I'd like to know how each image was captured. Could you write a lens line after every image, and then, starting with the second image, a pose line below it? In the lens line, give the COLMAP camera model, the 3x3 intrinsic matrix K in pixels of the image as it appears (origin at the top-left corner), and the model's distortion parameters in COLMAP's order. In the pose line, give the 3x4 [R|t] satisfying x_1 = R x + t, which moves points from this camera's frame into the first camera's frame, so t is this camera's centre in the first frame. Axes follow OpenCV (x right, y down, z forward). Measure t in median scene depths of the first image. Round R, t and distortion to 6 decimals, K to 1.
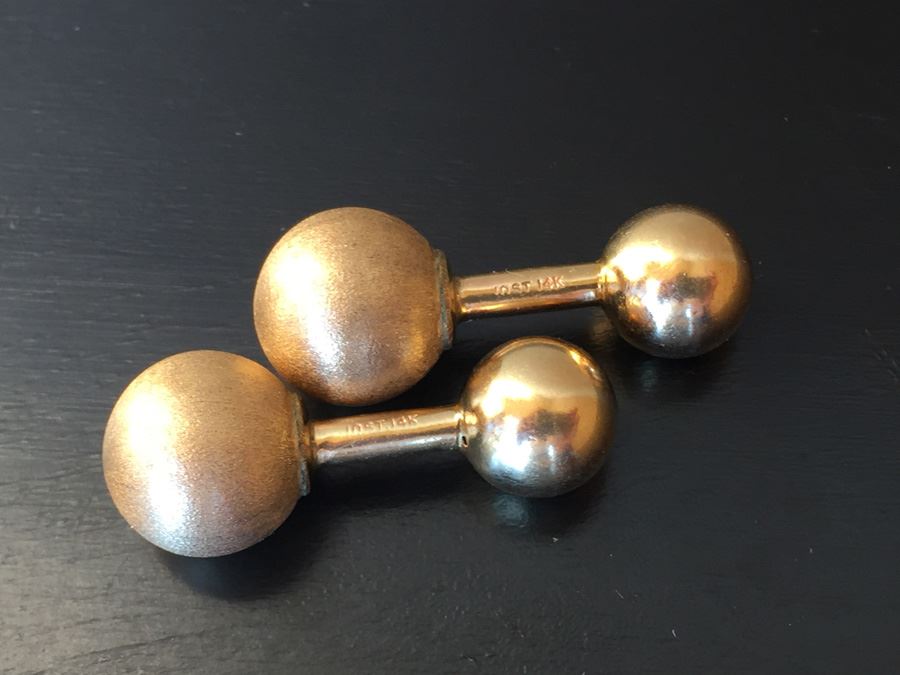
lens RADIAL K [[1632.4, 0, 457.6], [0, 1632.4, 335.6], [0, 0, 1]] dist [0.000829, 0.000000]
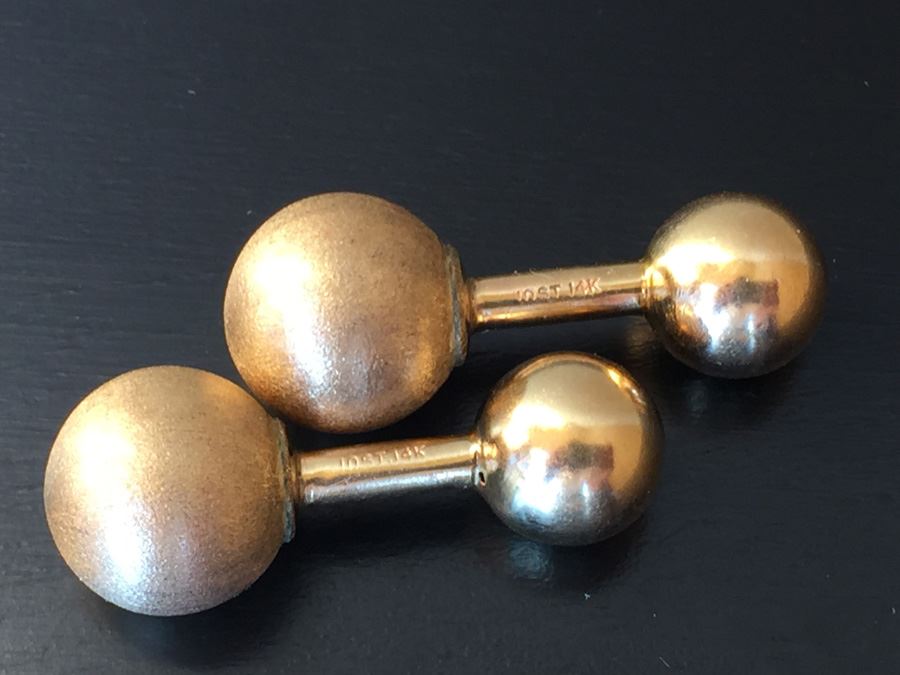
lens RADIAL K [[2316.8, 0, 448.5], [0, 2316.8, 338.8], [0, 0, 1]] dist [-0.045228, 0.000000]
pose [[0.999408, 0.007680, 0.033540, -0.052264], [-0.008315, 0.999788, 0.018831, -0.027965], [-0.033388, -0.019099, 0.999260, -0.174638]]
